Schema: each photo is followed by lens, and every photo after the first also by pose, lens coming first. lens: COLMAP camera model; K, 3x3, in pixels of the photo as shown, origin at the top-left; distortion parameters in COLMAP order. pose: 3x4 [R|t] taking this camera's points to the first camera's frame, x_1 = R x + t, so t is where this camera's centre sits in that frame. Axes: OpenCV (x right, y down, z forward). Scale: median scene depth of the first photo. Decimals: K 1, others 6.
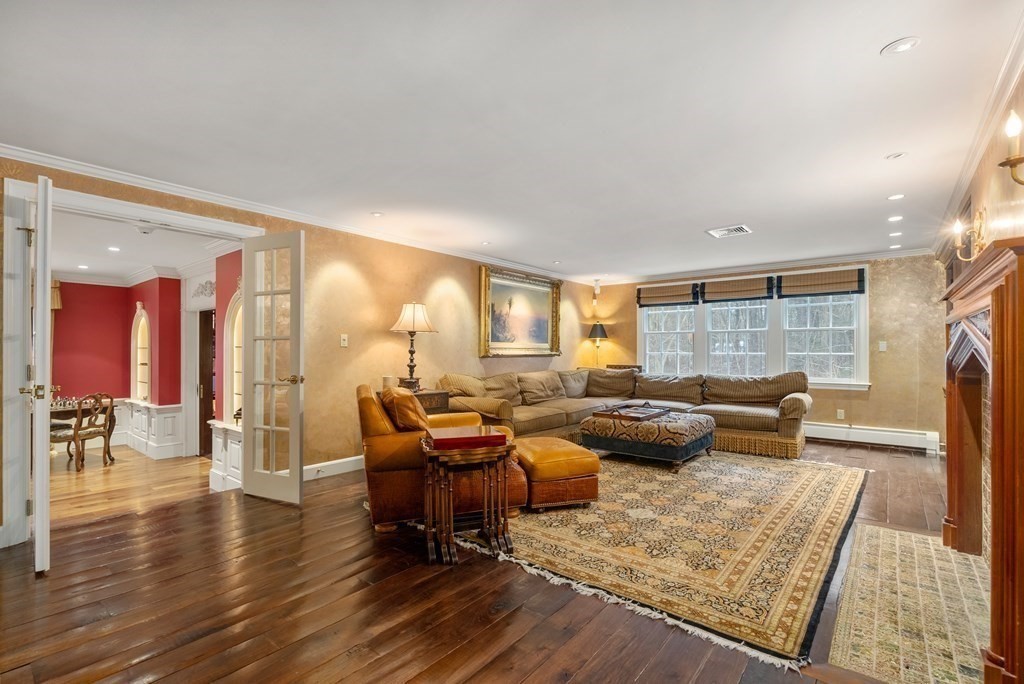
lens RADIAL K [[471.6, 0, 512.7], [0, 471.6, 352.0], [0, 0, 1]] dist [-0.011247, 0.000051]
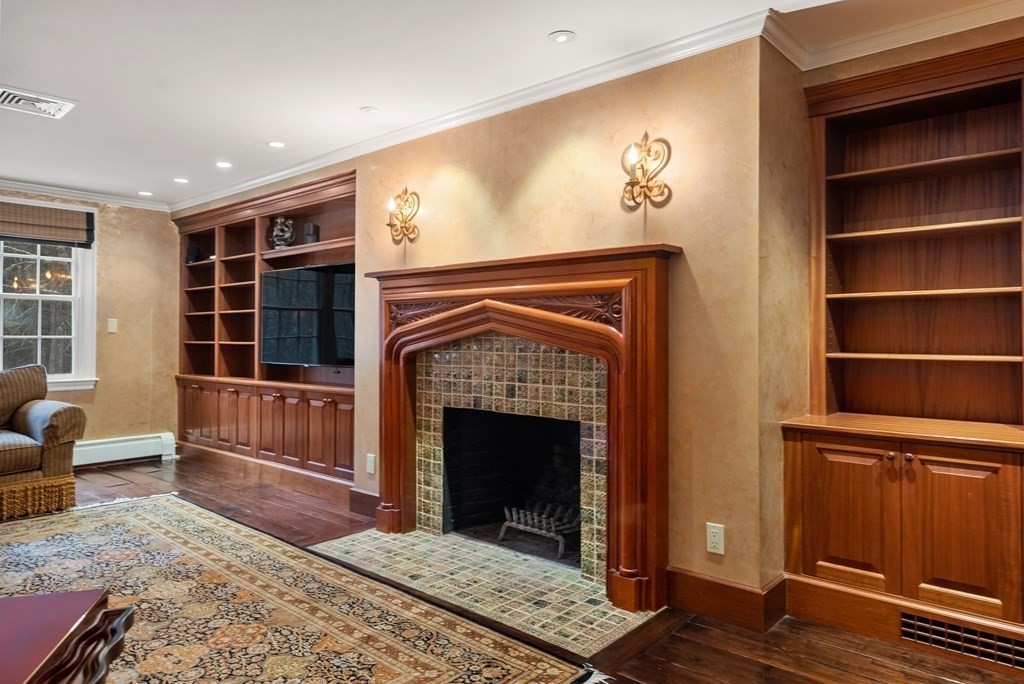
lens RADIAL K [[660.4, 0, 511.1], [0, 660.4, 334.4], [0, 0, 1]] dist [0.008081, 0.000255]
pose [[0.034834, 0.002990, 0.999389, -0.345150], [-0.000151, 0.999996, -0.002987, 0.007177], [-0.999393, -0.000047, 0.034835, 0.568937]]
